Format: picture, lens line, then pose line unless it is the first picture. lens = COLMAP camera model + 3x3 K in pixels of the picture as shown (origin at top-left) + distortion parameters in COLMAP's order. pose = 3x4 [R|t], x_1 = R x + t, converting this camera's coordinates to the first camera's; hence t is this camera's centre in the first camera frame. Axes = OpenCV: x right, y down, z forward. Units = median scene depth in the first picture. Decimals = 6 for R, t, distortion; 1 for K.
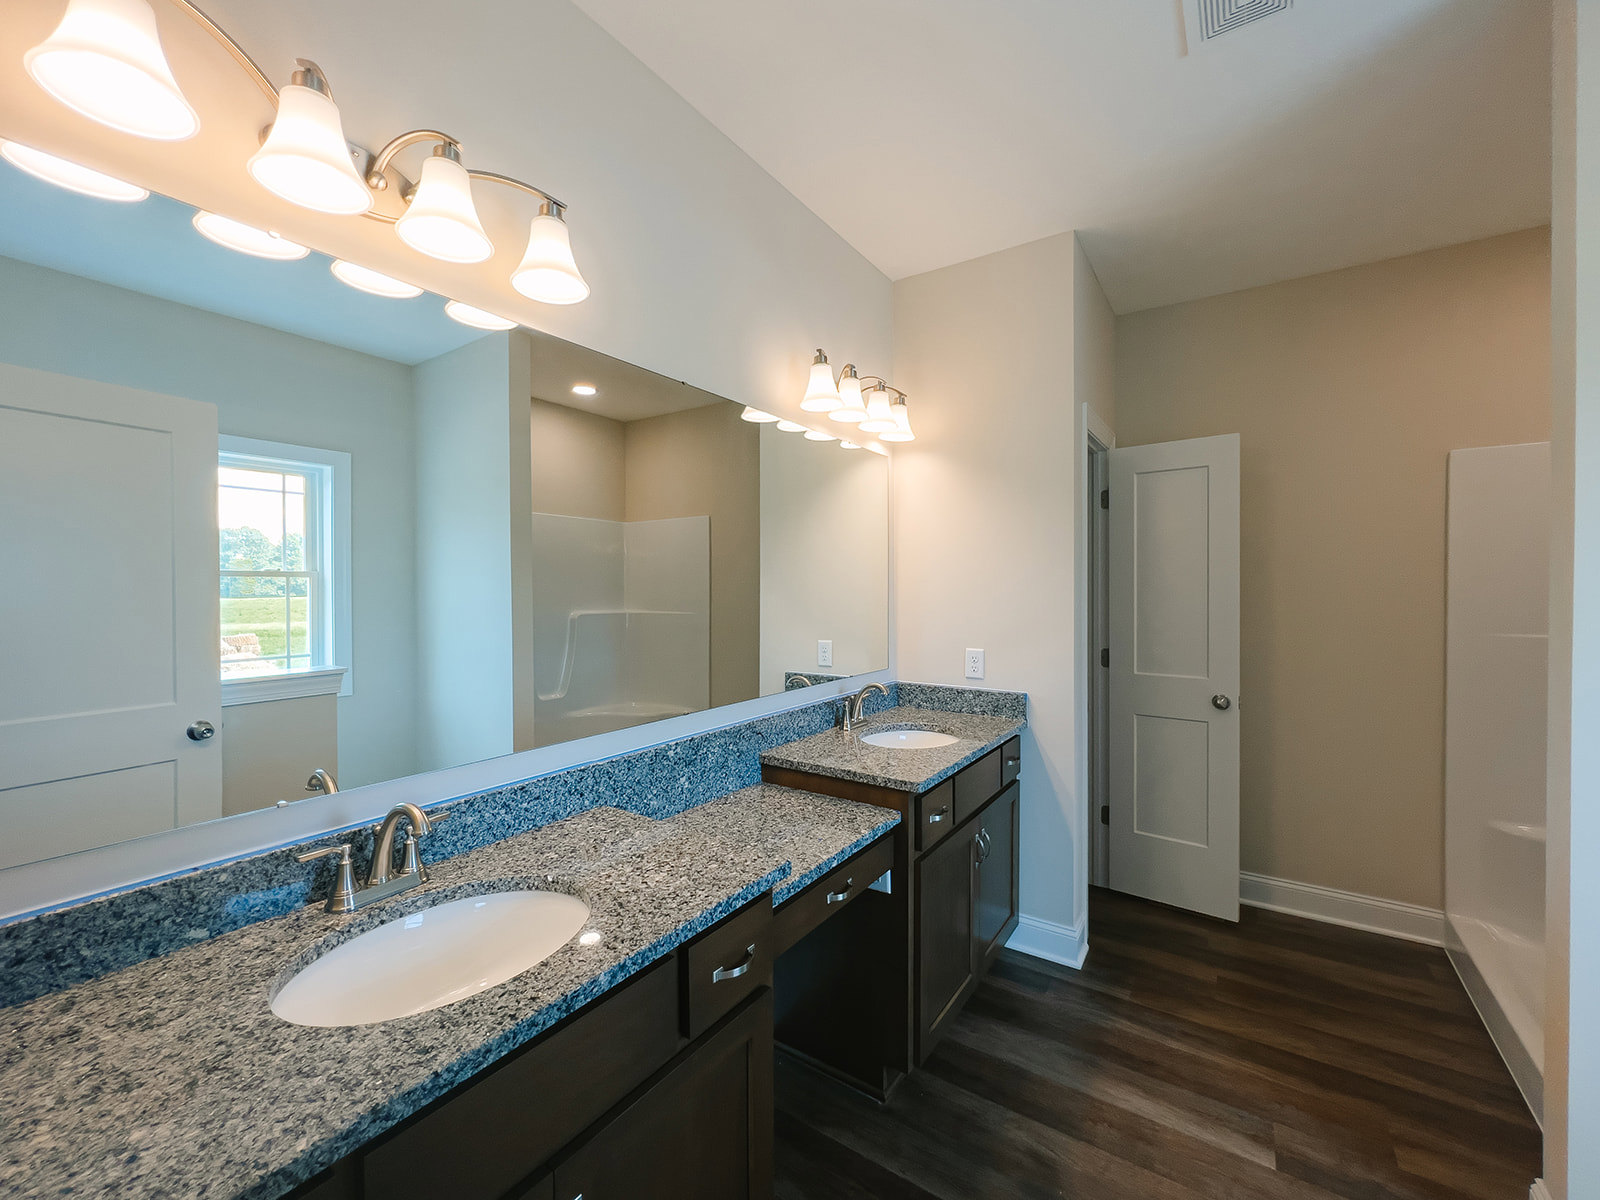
lens RADIAL K [[655.9, 0, 779.6], [0, 655.9, 591.9], [0, 0, 1]] dist [-0.002020, -0.000095]
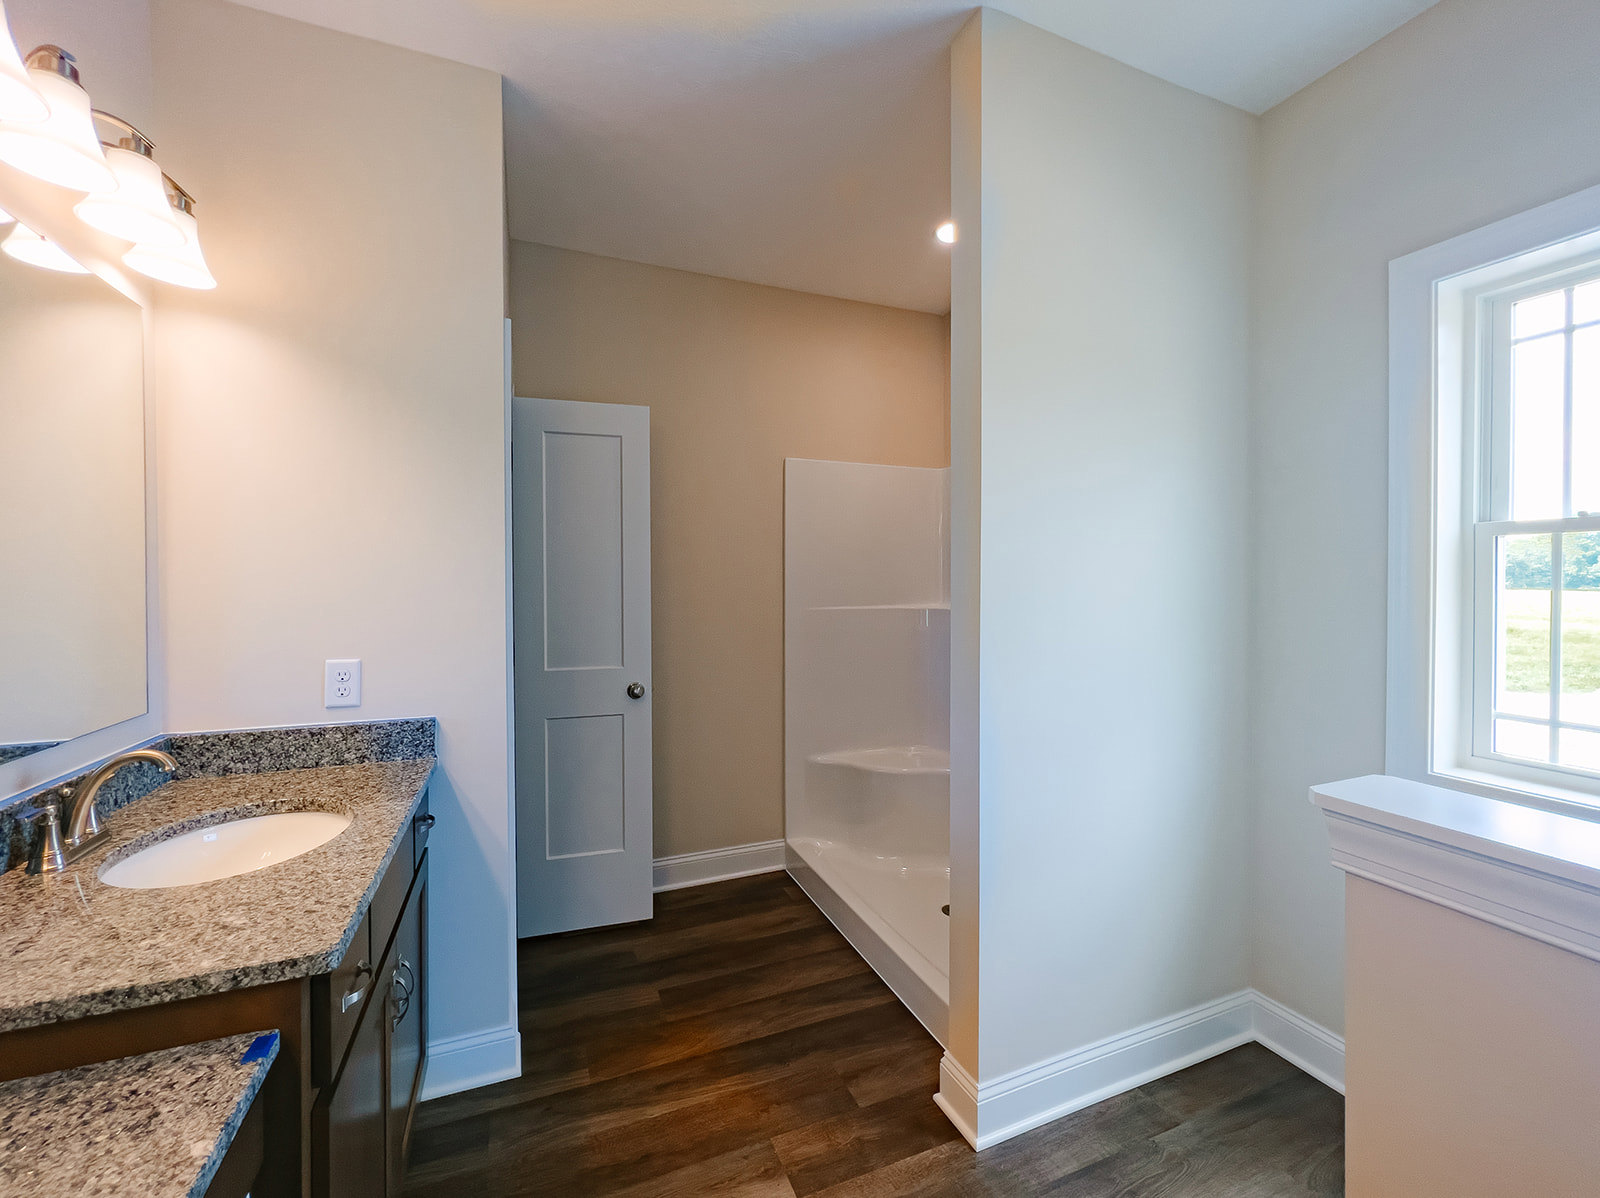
lens RADIAL K [[655.9, 0, 779.6], [0, 655.9, 590.9], [0, 0, 1]] dist [-0.002020, -0.000095]
pose [[0.527541, -0.008192, 0.849490, -0.013899], [0.002908, 0.999965, 0.007837, 0.020776], [-0.849525, -0.001664, 0.527546, 0.368474]]
